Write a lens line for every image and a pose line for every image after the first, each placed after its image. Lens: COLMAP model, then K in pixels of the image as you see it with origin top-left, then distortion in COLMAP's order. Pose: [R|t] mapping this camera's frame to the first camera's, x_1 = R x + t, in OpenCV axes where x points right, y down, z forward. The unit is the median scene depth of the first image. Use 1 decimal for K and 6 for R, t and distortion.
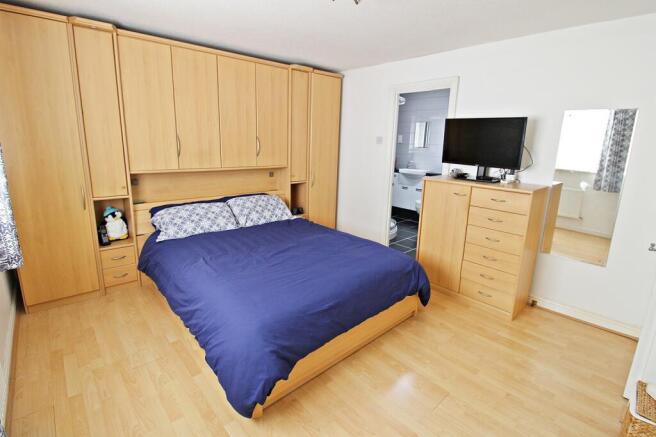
lens RADIAL K [[304.8, 0, 327.7], [0, 304.8, 210.1], [0, 0, 1]] dist [0.001674, -0.014425]
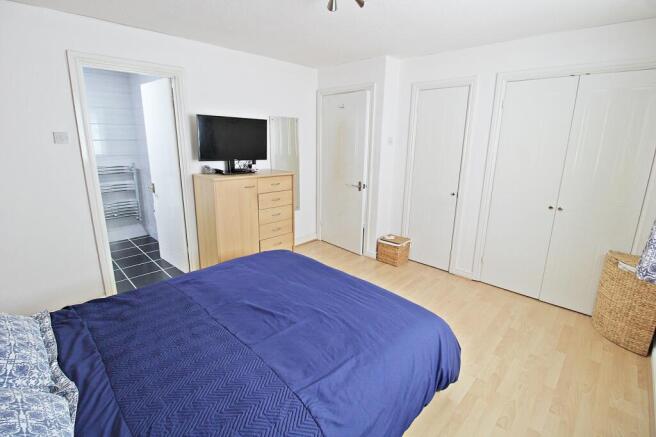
lens RADIAL K [[304.8, 0, 327.7], [0, 304.8, 210.1], [0, 0, 1]] dist [0.001674, -0.014425]
pose [[-0.056431, -0.257791, 0.964552, -0.675174], [0.204794, 0.942560, 0.263894, -0.204547], [-0.977177, 0.212426, -0.000395, 0.732109]]
